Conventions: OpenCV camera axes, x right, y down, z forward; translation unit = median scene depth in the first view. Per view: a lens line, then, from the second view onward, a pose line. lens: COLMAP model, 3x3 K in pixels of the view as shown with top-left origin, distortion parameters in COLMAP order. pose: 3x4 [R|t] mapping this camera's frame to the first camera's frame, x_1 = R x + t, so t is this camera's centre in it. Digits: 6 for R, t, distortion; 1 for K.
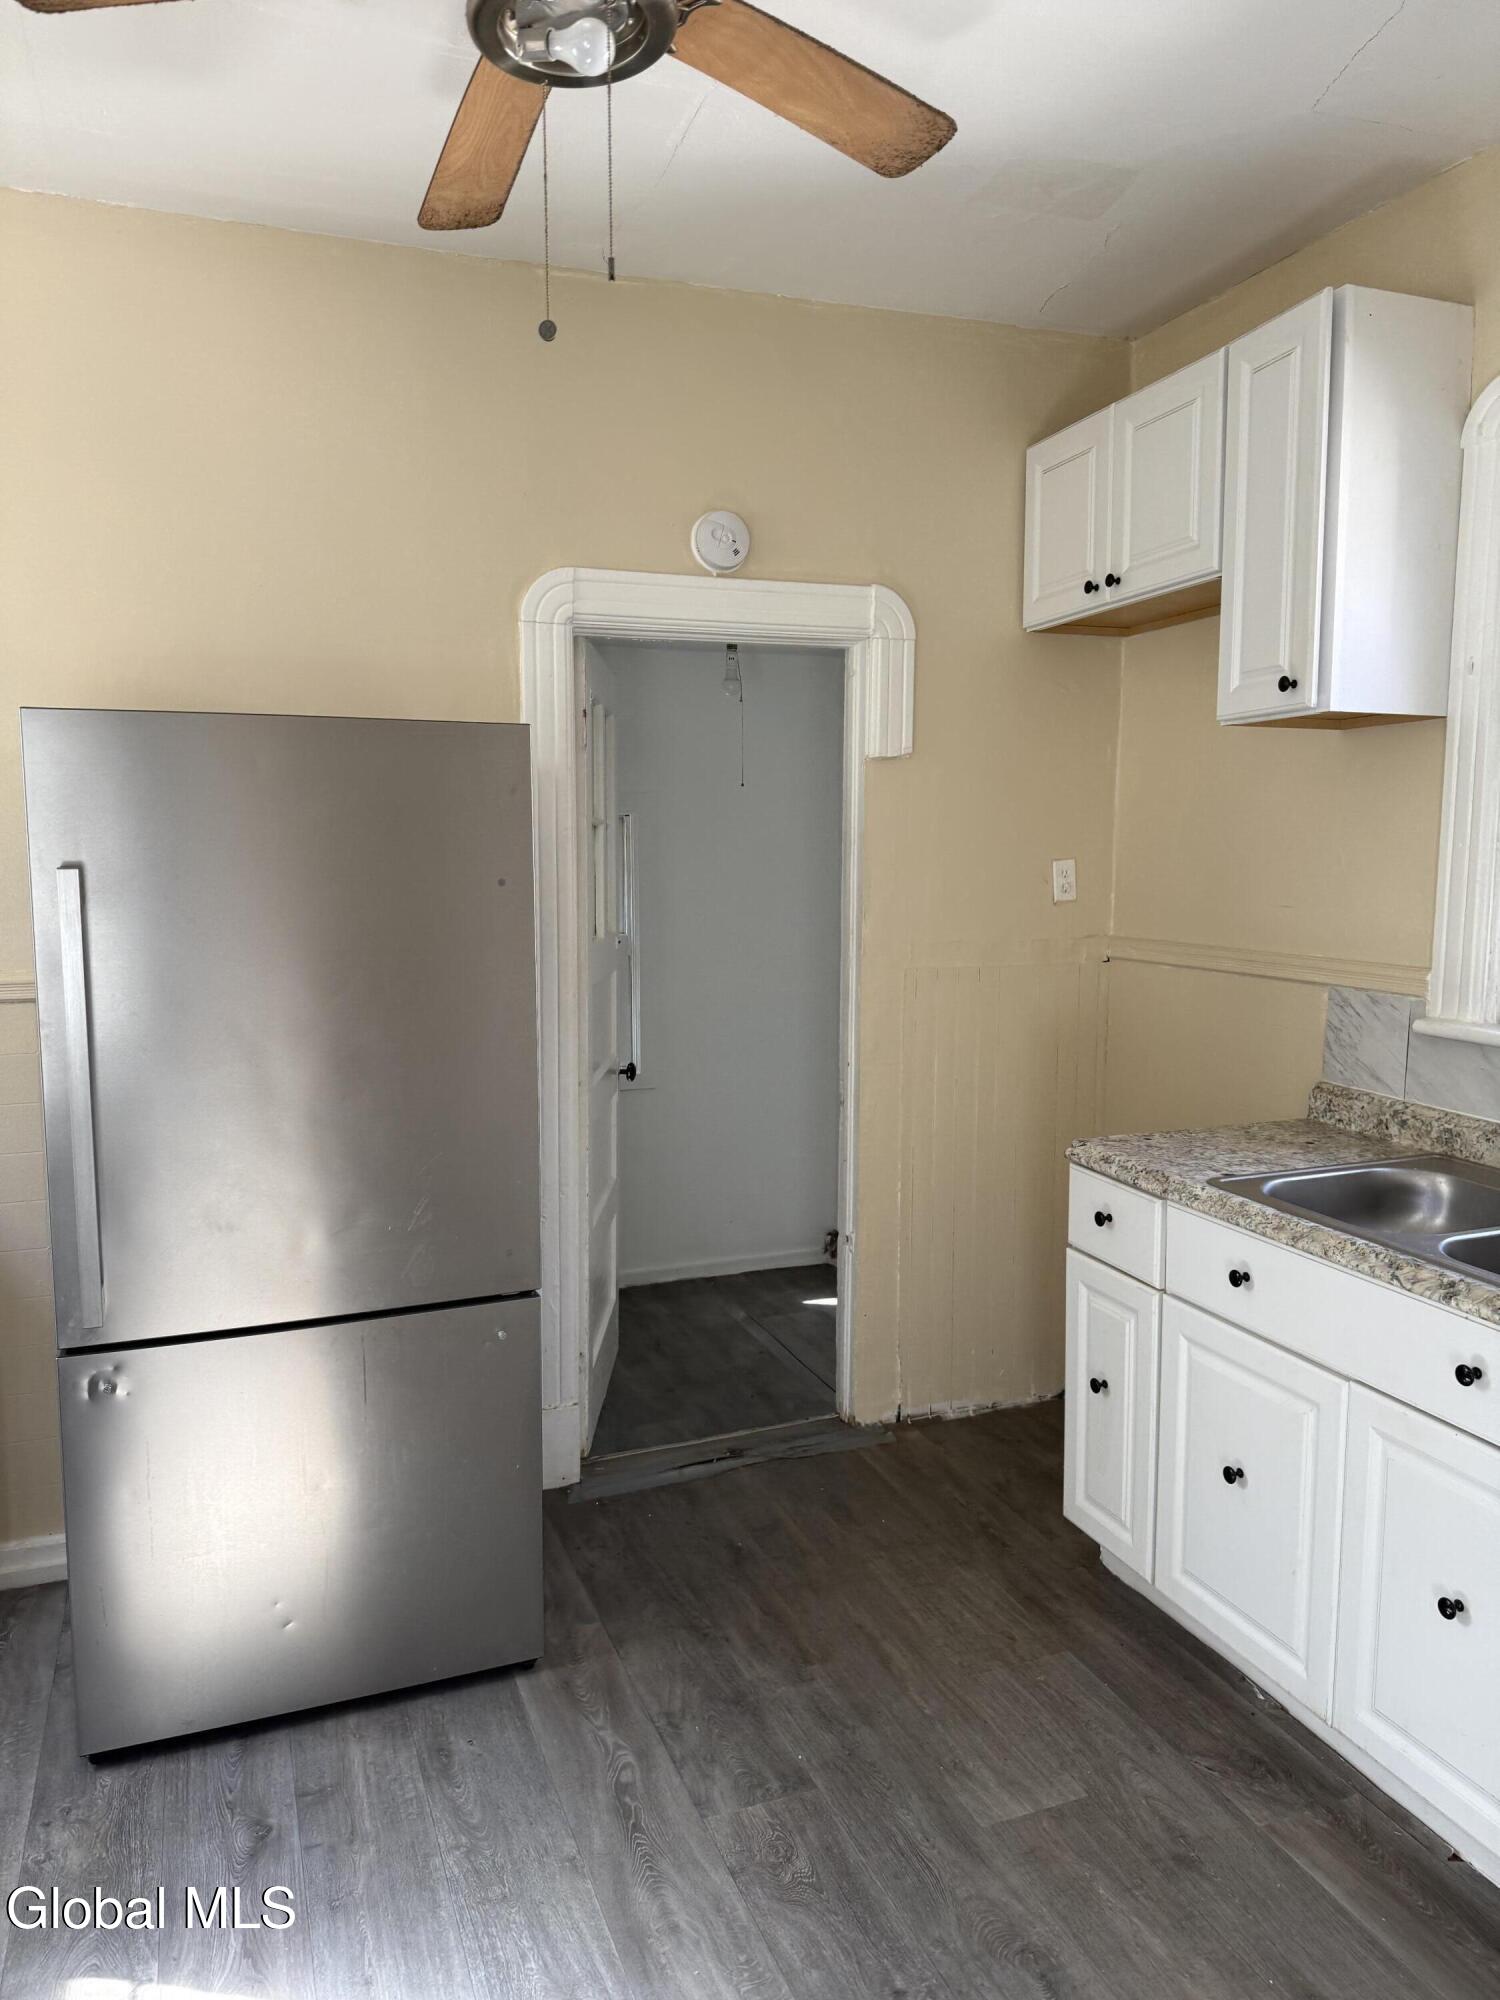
lens RADIAL K [[1429.3, 0, 750.6], [0, 1429.3, 998.4], [0, 0, 1]] dist [0.010103, -0.003594]
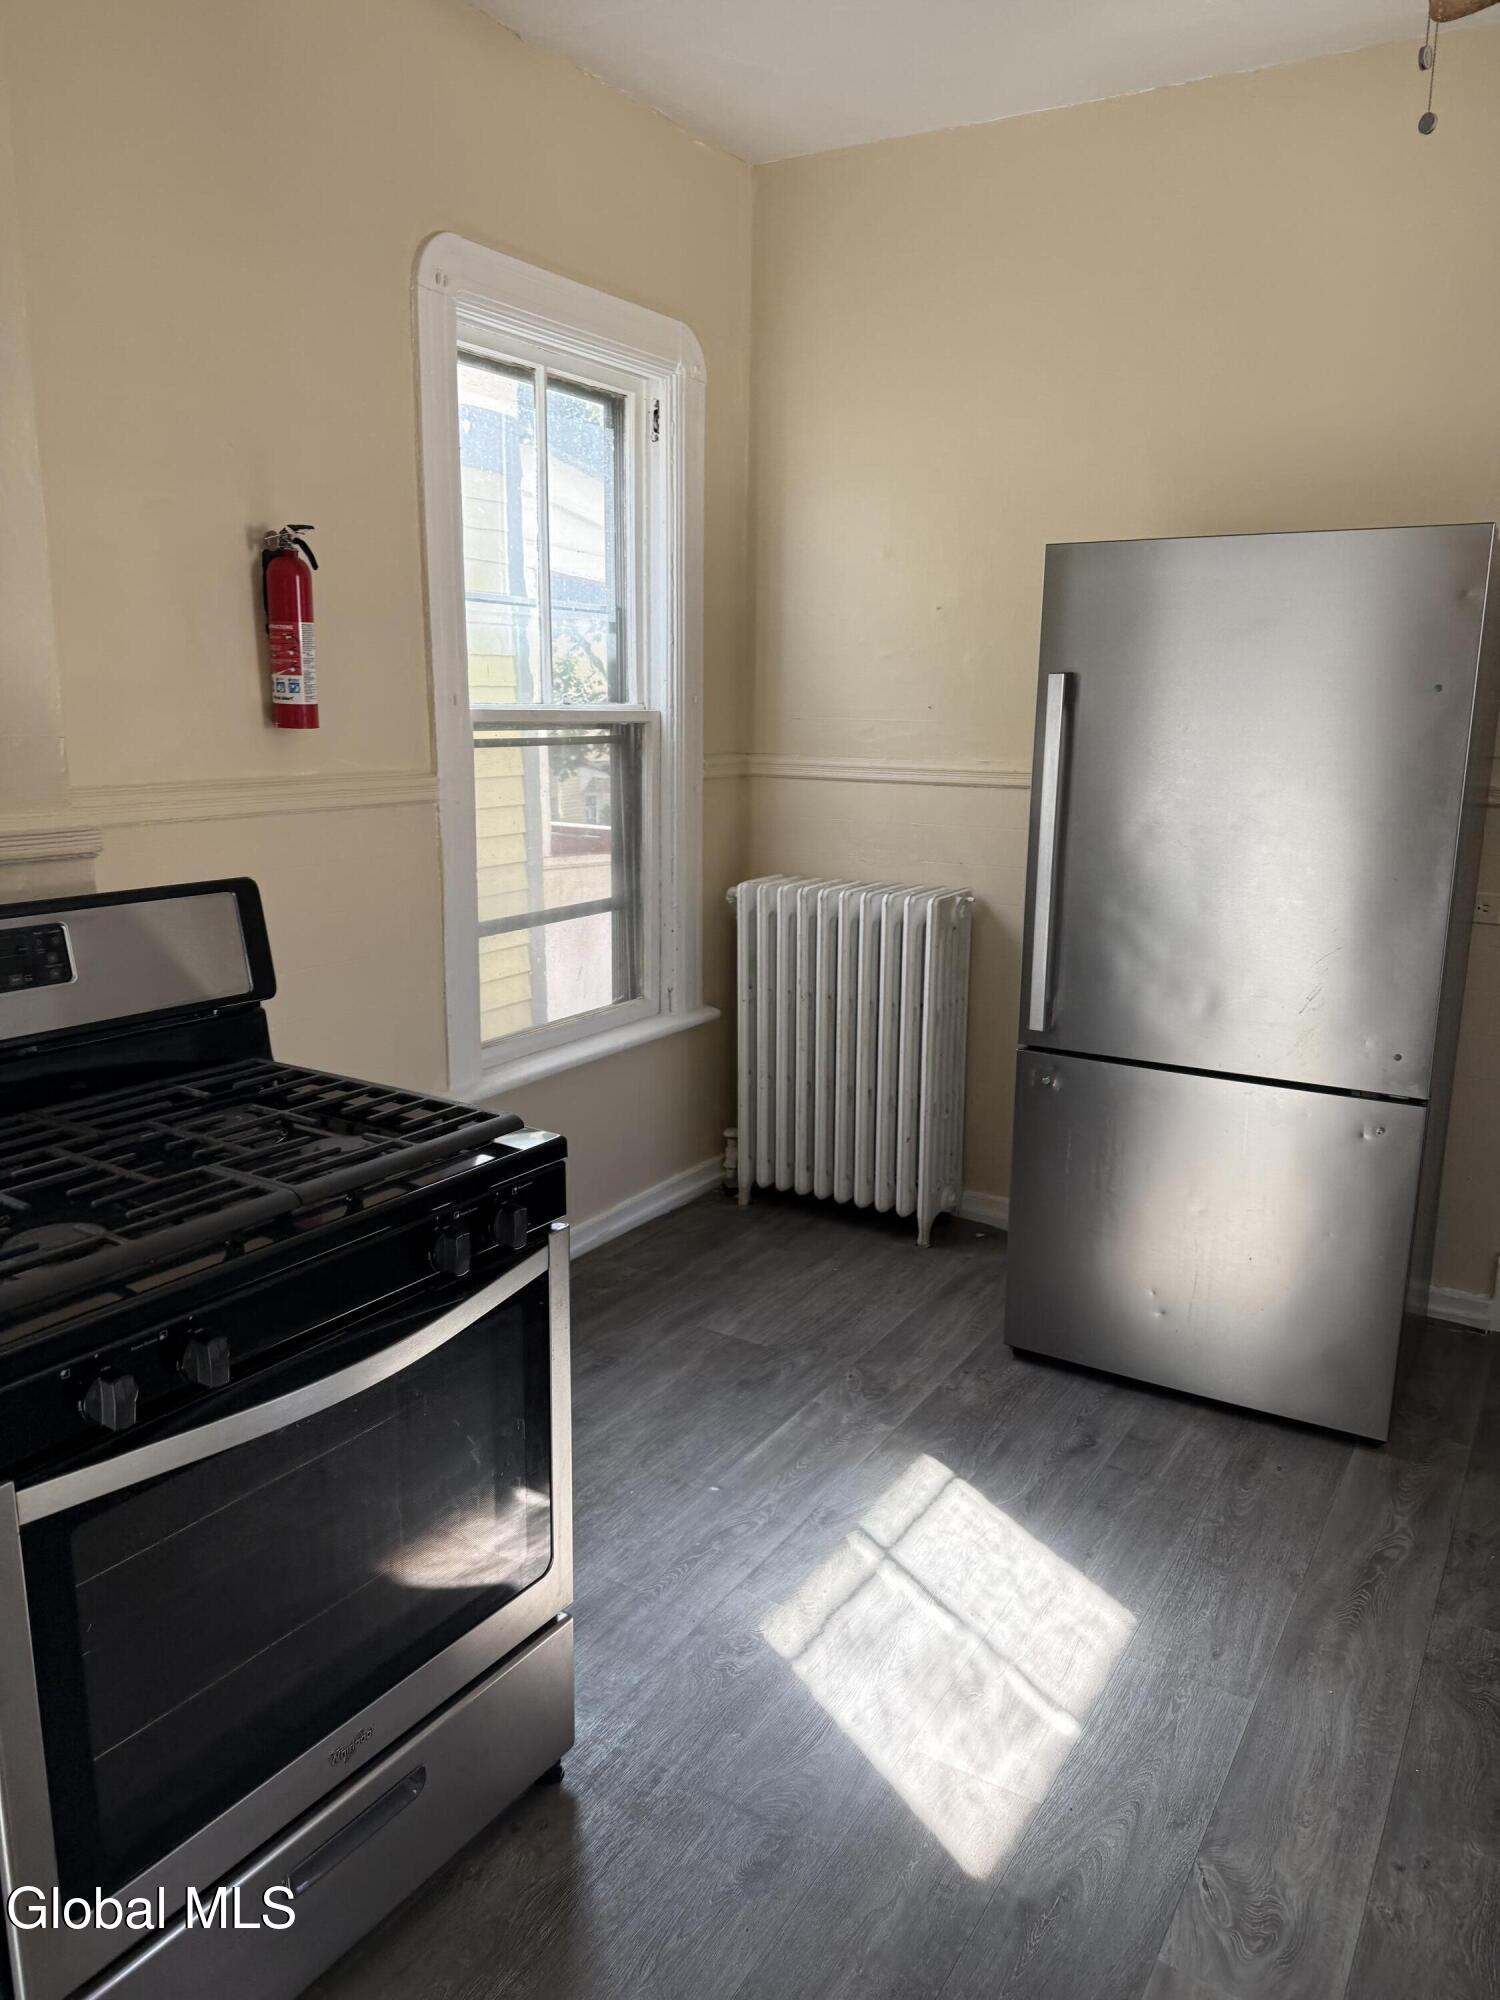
lens RADIAL K [[1429.3, 0, 755.4], [0, 1429.3, 999.7], [0, 0, 1]] dist [0.010103, -0.003594]
pose [[0.603491, 0.169011, -0.779252, 0.405992], [-0.094972, 0.985557, 0.140205, 0.043645], [0.791694, -0.010605, 0.610826, -0.005208]]
